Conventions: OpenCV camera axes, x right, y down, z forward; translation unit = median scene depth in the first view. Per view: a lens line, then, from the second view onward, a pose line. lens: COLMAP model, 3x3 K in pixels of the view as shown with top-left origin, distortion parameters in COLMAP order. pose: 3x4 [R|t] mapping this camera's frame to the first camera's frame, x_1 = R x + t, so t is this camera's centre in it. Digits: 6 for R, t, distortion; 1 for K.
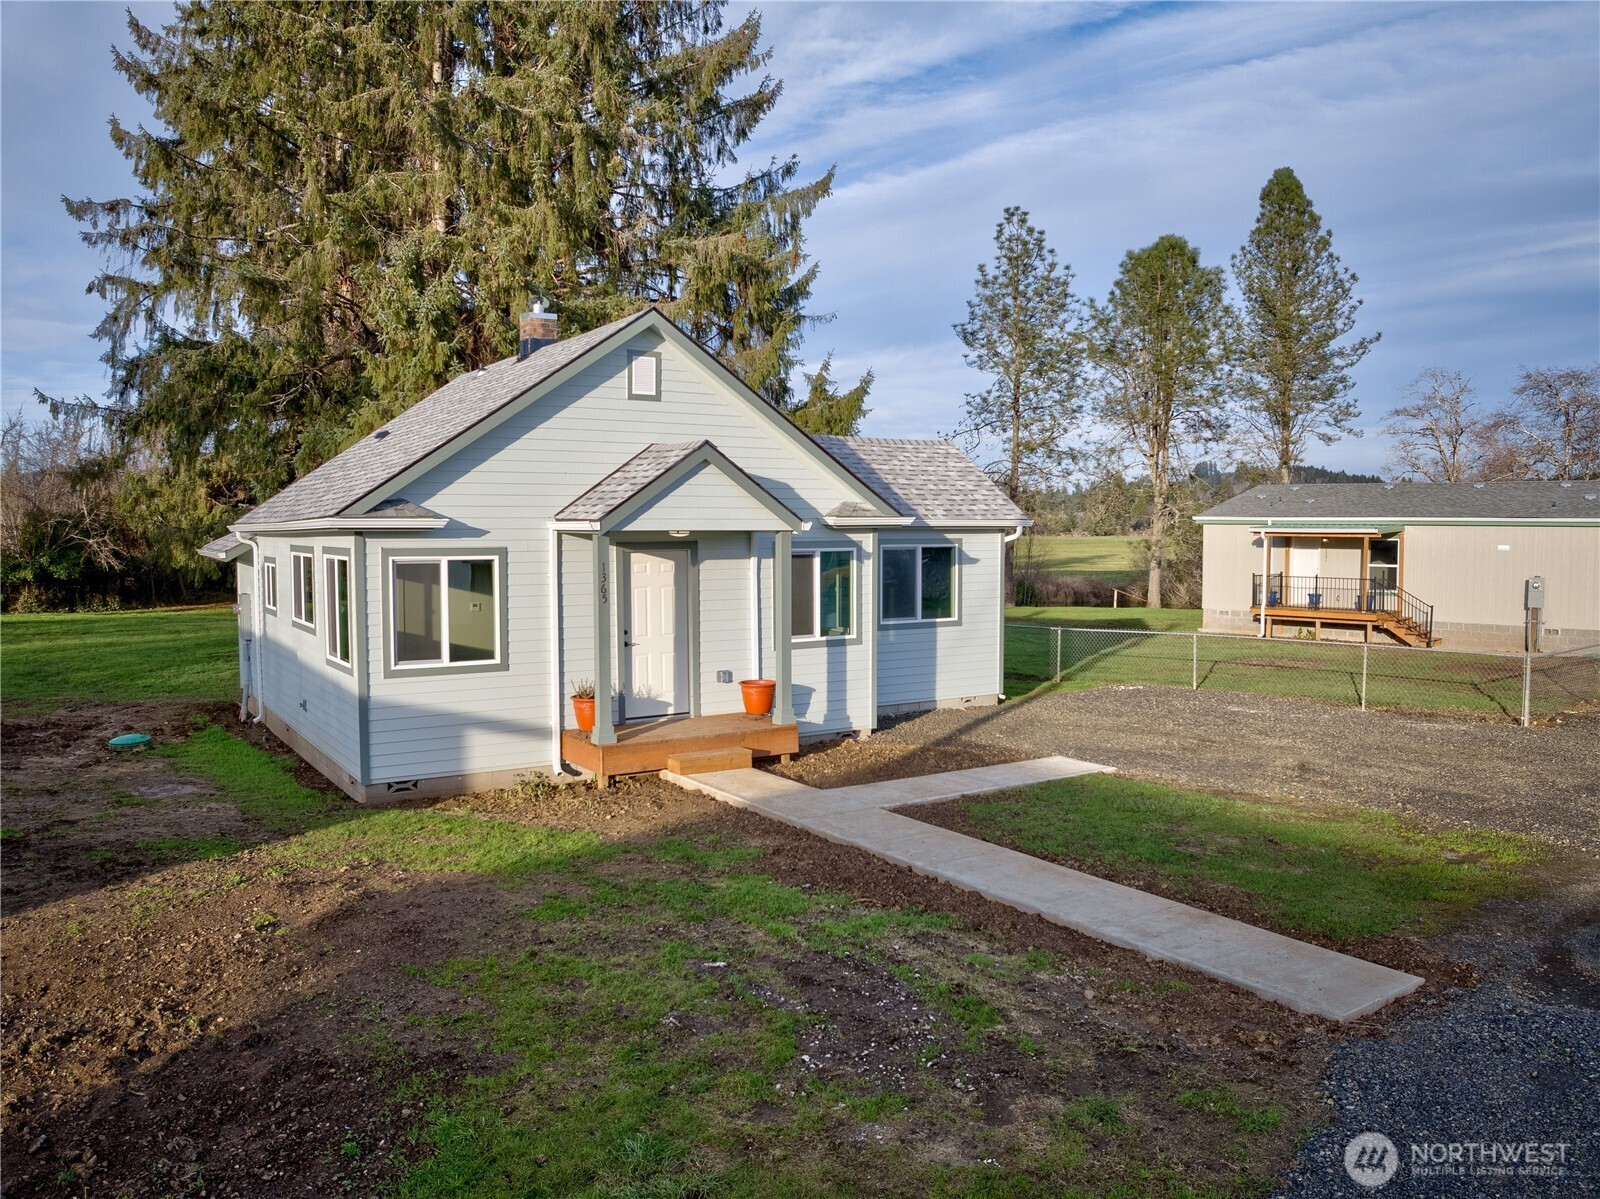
lens RADIAL K [[1227.5, 0, 816.6], [0, 1227.5, 577.2], [0, 0, 1]] dist [-0.103680, -0.012089]
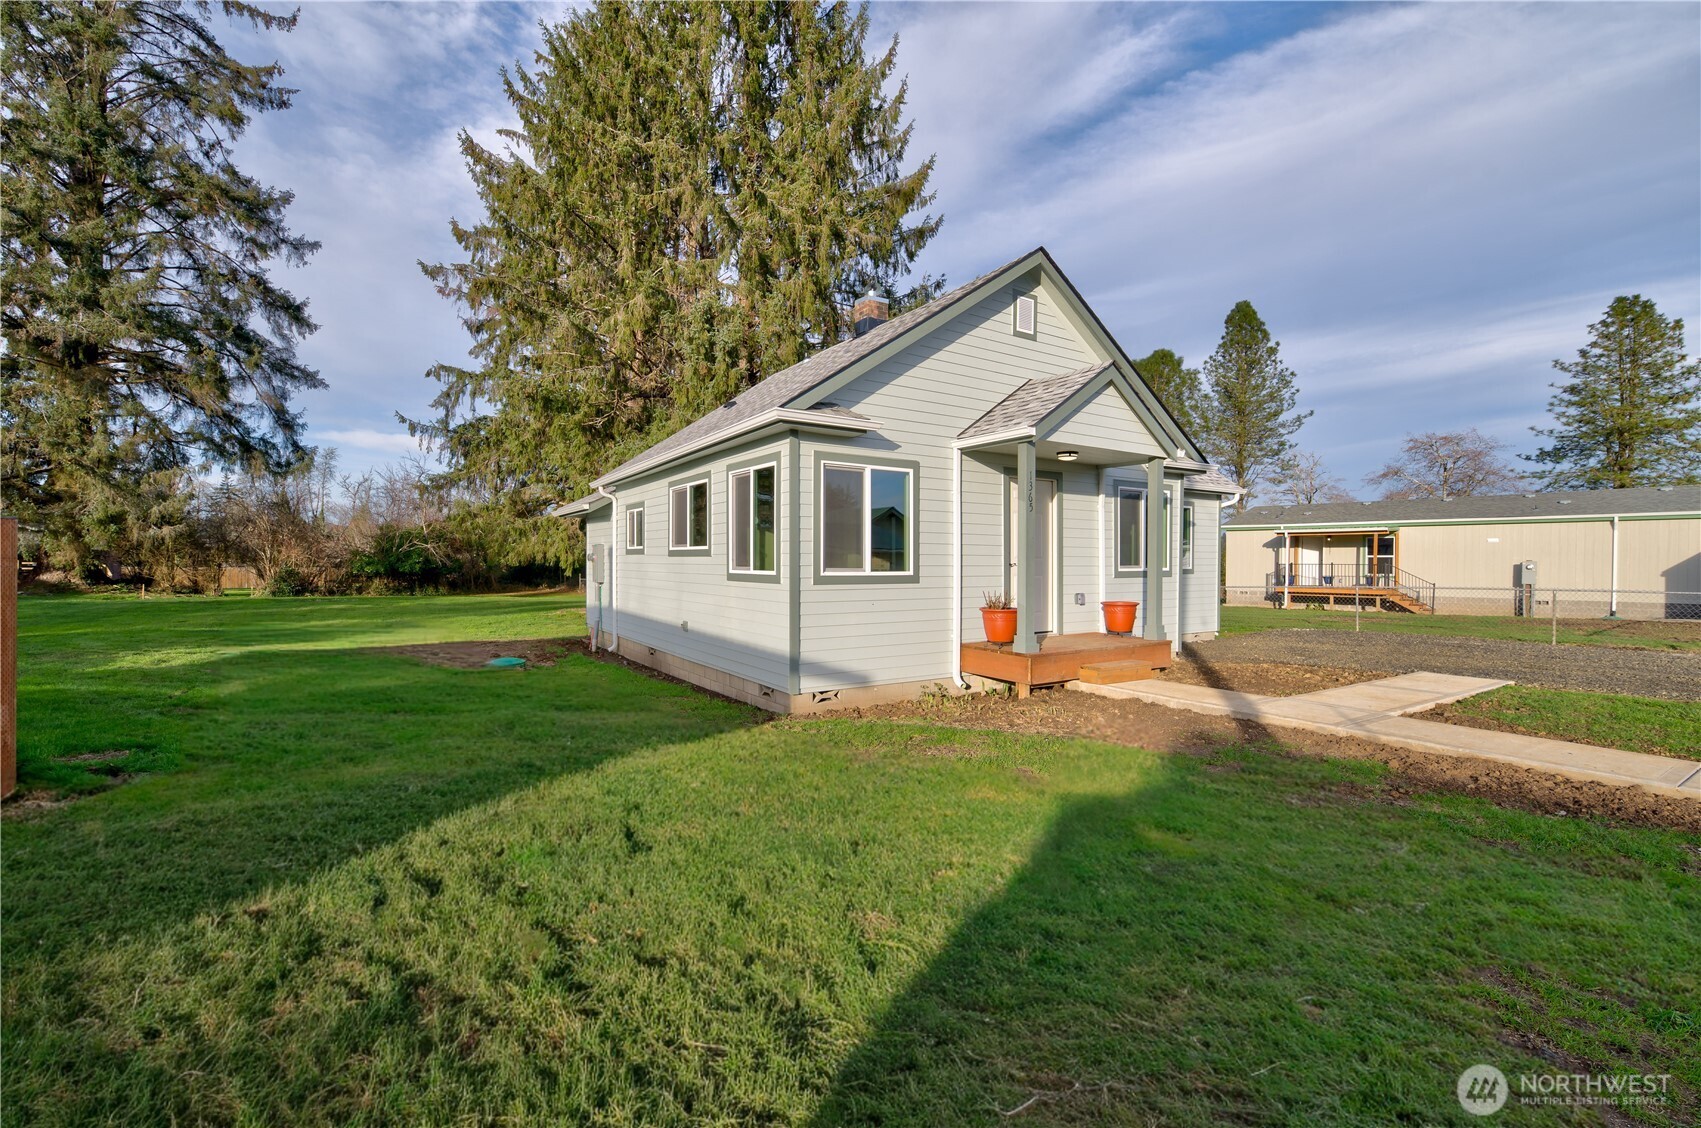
lens RADIAL K [[729.9, 0, 858.7], [0, 729.9, 561.4], [0, 0, 1]] dist [-0.000410, 0.000078]
pose [[0.999981, 0.004059, -0.004567, -0.253539], [-0.004257, 0.999014, -0.044202, 0.072598], [0.004383, 0.044220, 0.999012, 0.326363]]
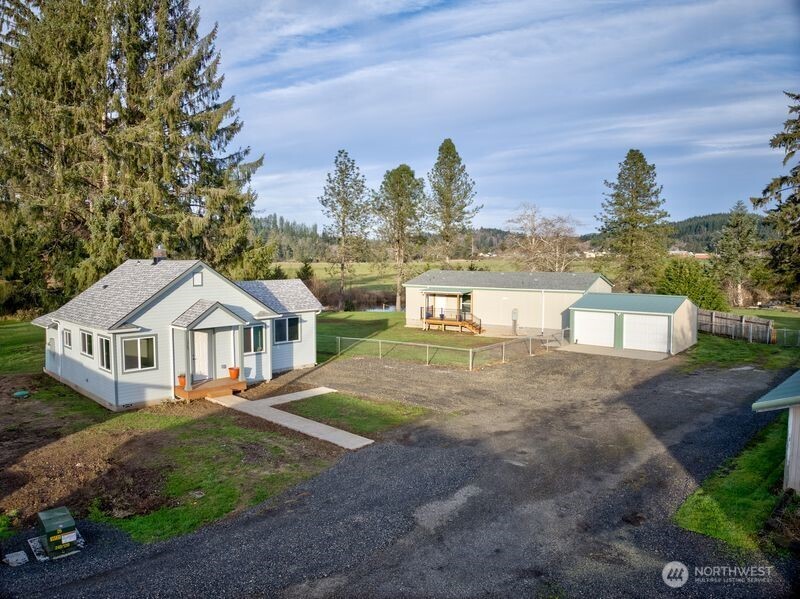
lens RADIAL K [[582.1, 0, 400.8], [0, 582.1, 283.3], [0, 0, 1]] dist [-0.076160, -0.004583]
pose [[0.974732, -0.011490, 0.223081, 0.043799], [0.009842, 0.999915, 0.008498, -0.143992], [-0.223160, -0.006088, 0.974763, -0.593330]]
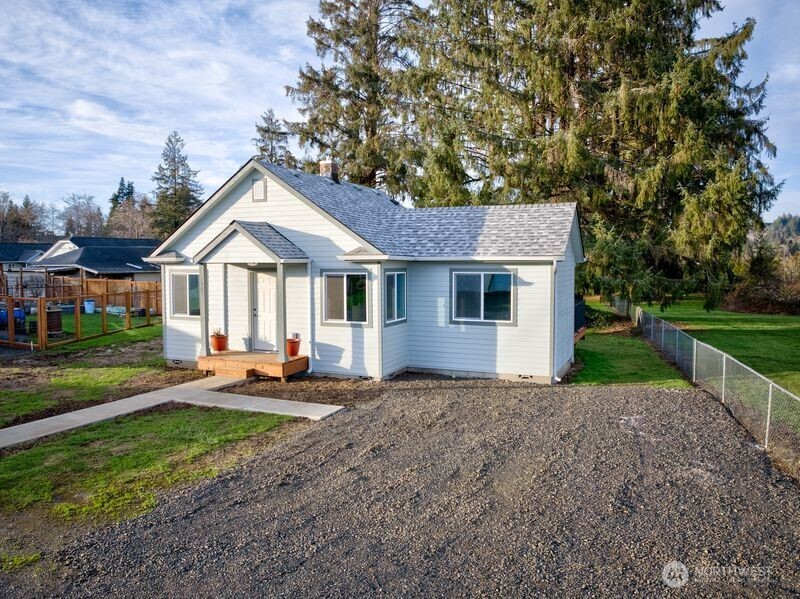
lens RADIAL K [[582.1, 0, 400.8], [0, 582.1, 283.3], [0, 0, 1]] dist [-0.076160, -0.004583]
pose [[0.550079, 0.028509, -0.834626, 0.754651], [-0.034434, 0.999341, 0.011441, -0.019955], [0.834402, 0.022446, 0.550698, 0.583159]]
